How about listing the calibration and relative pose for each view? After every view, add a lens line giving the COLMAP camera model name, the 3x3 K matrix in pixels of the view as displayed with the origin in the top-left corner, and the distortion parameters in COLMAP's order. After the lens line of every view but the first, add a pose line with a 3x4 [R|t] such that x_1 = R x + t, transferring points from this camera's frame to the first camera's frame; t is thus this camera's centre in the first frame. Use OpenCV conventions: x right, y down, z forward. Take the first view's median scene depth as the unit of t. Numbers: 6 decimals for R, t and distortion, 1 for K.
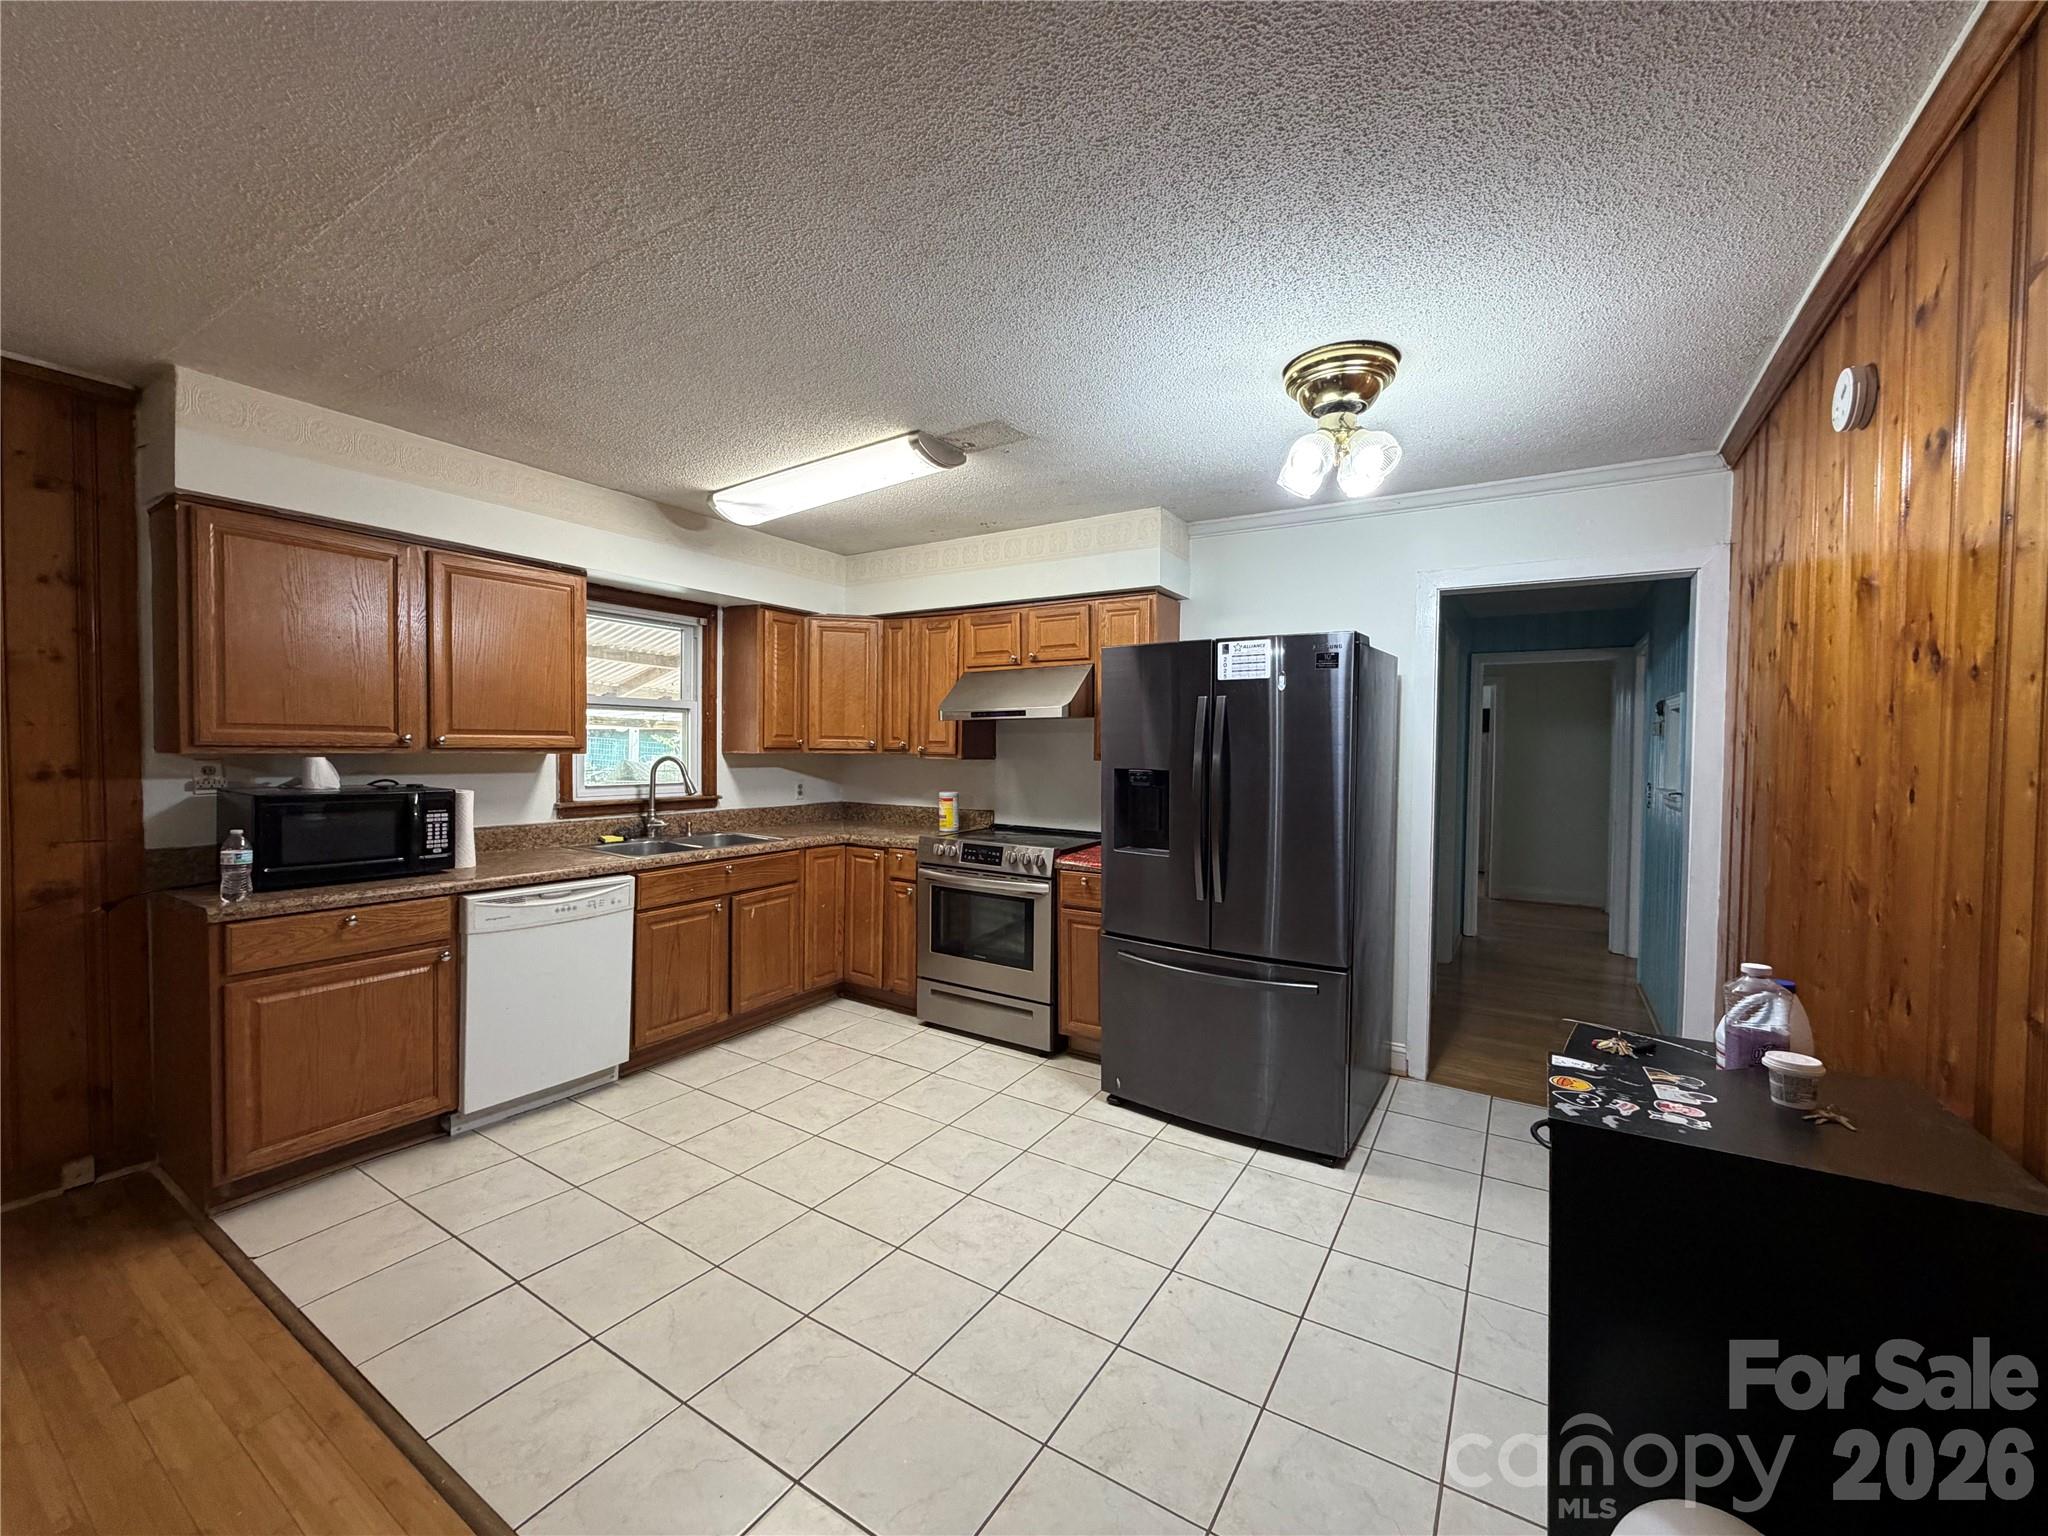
lens RADIAL K [[814.8, 0, 1019.5], [0, 814.8, 771.7], [0, 0, 1]] dist [0.000541, 0.000136]
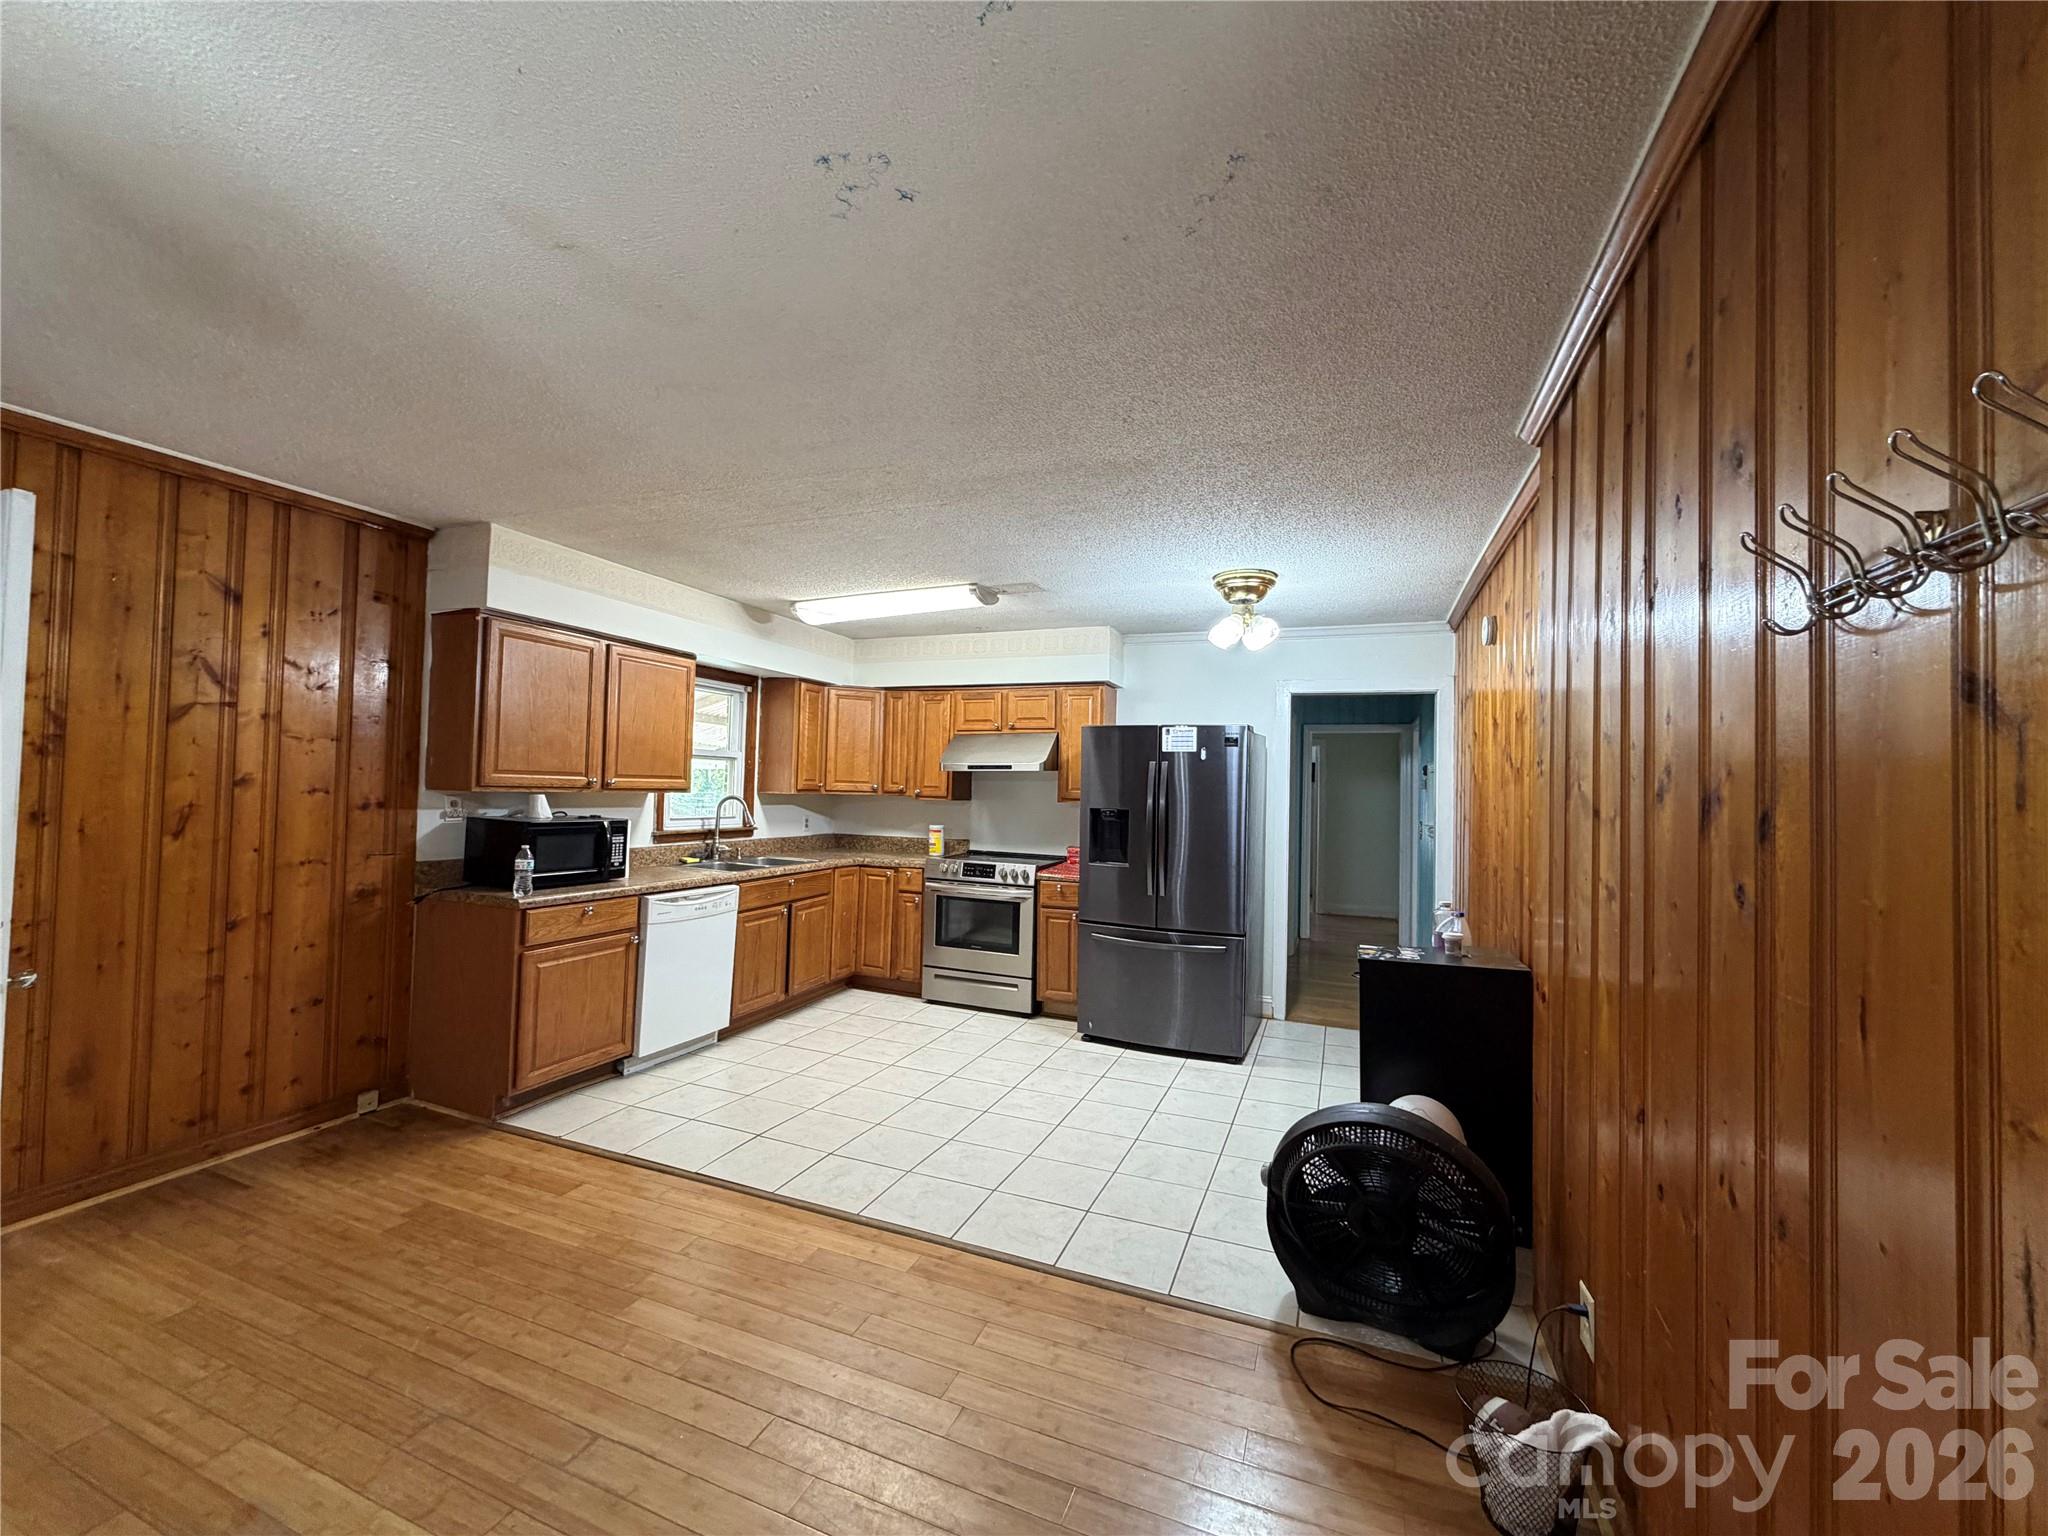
lens RADIAL K [[814.8, 0, 1019.5], [0, 814.8, 771.7], [0, 0, 1]] dist [0.000541, 0.000136]
pose [[0.983229, 0.016697, 0.181609, -0.241523], [-0.007708, 0.998715, -0.050087, 0.004663], [-0.182212, 0.047847, 0.982094, -0.373167]]
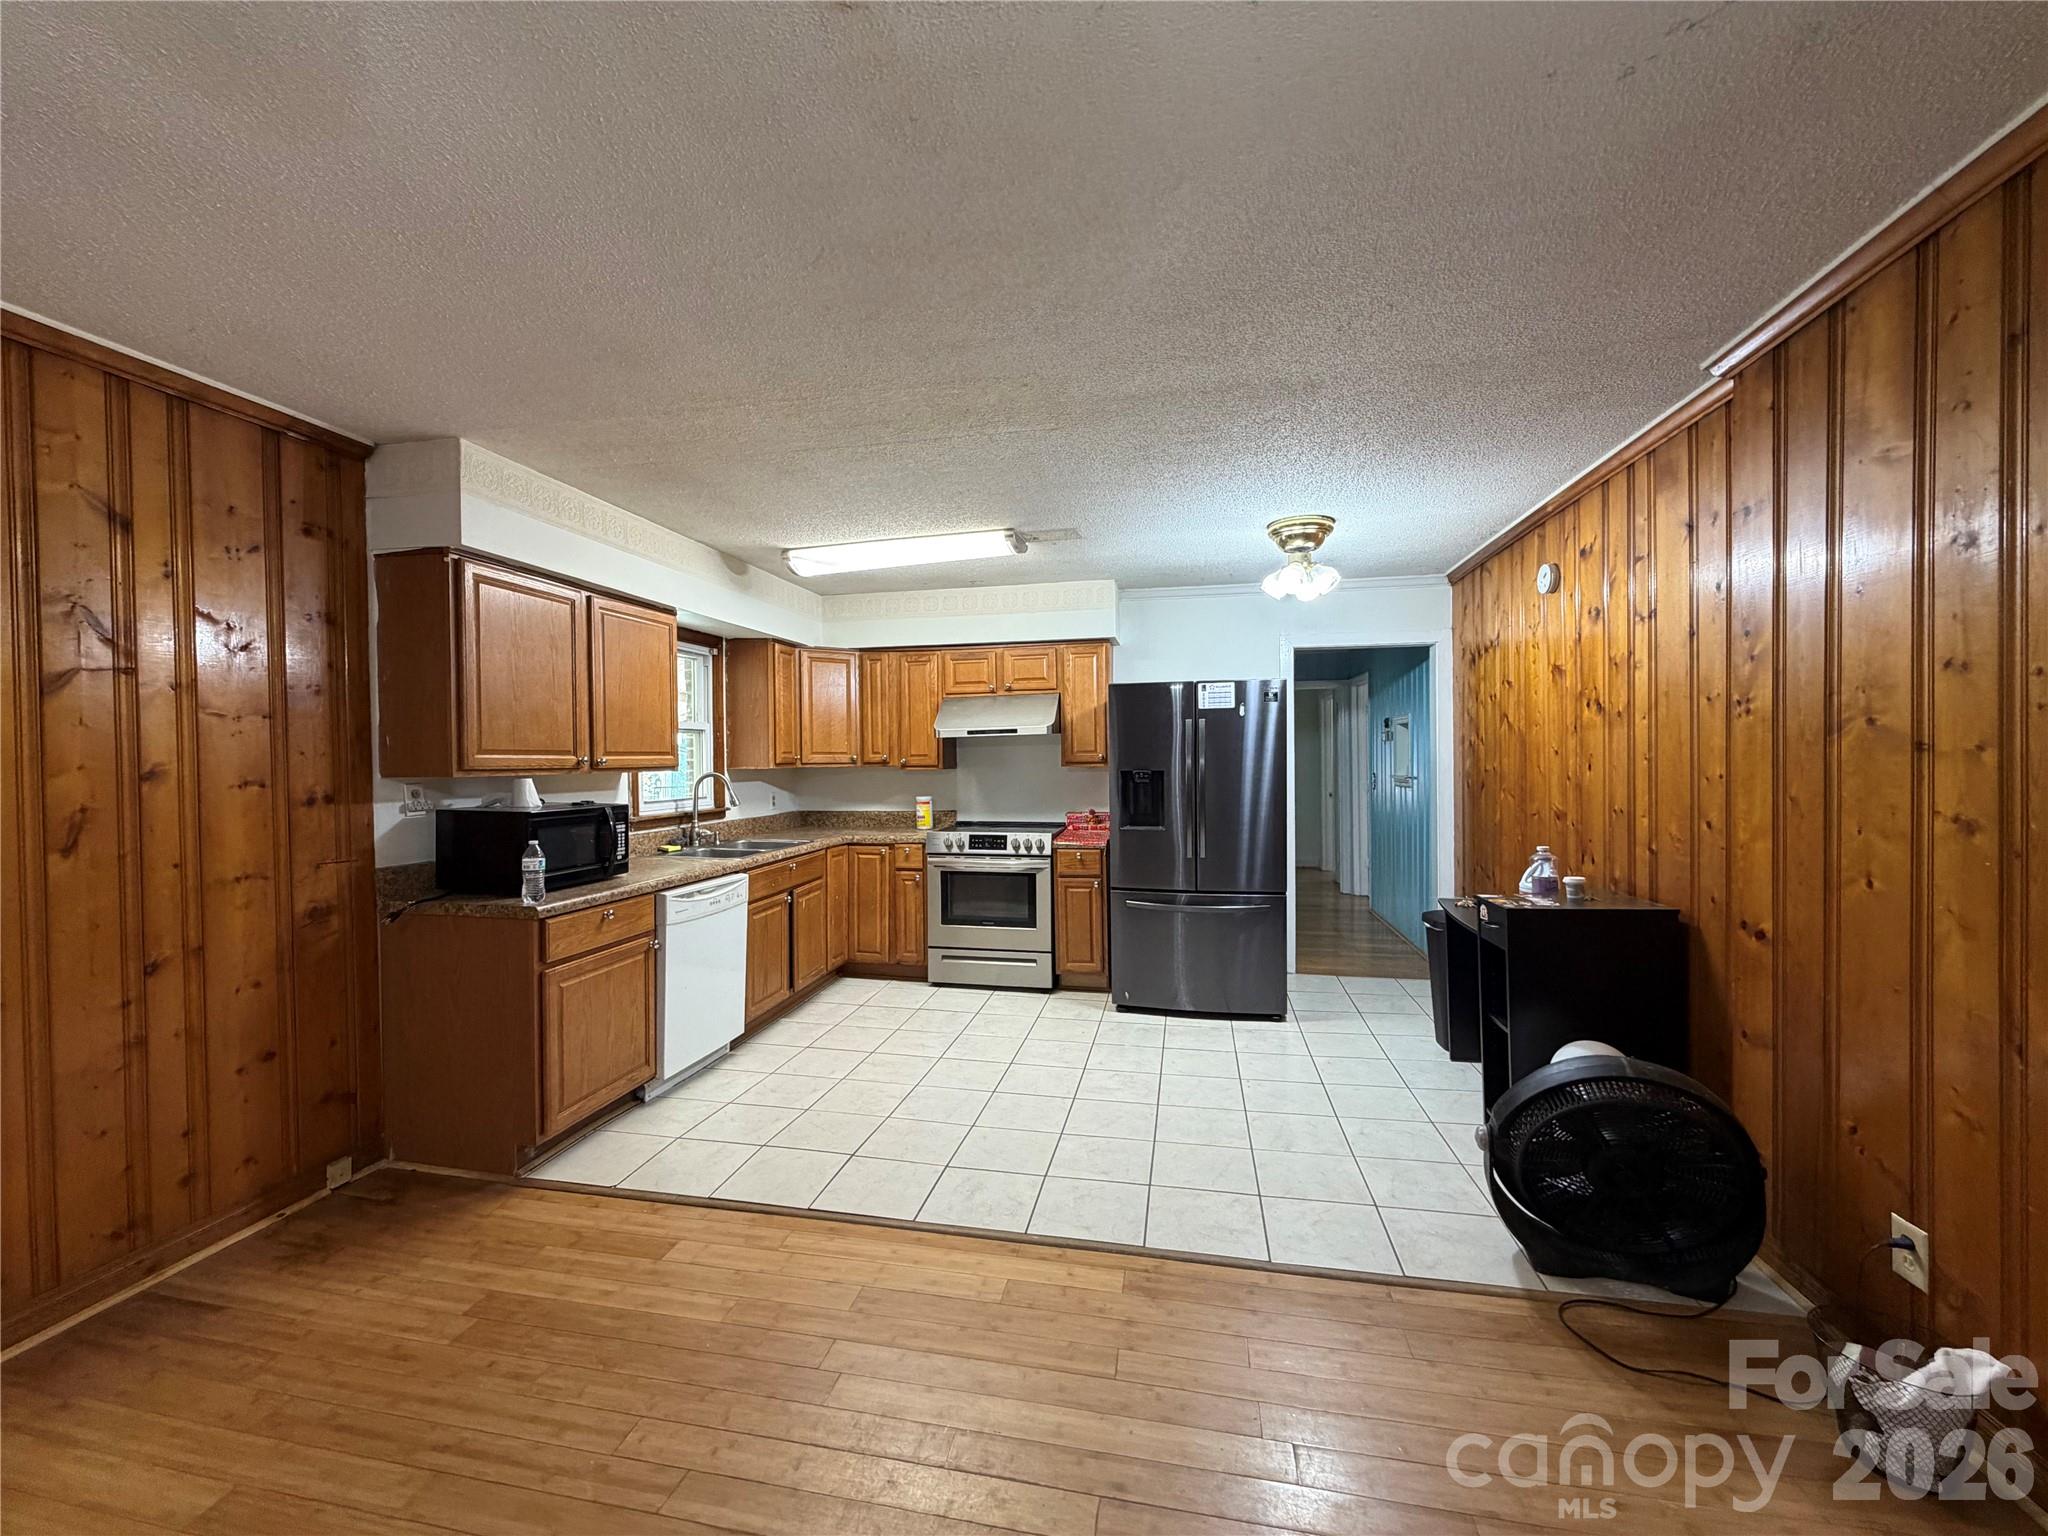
lens RADIAL K [[814.8, 0, 1019.5], [0, 814.8, 771.7], [0, 0, 1]] dist [0.000541, 0.000136]
pose [[0.935778, -0.028453, 0.351439, -0.468974], [0.033452, 0.999407, -0.008158, 0.003484], [-0.350998, 0.019390, 0.936175, -0.221495]]
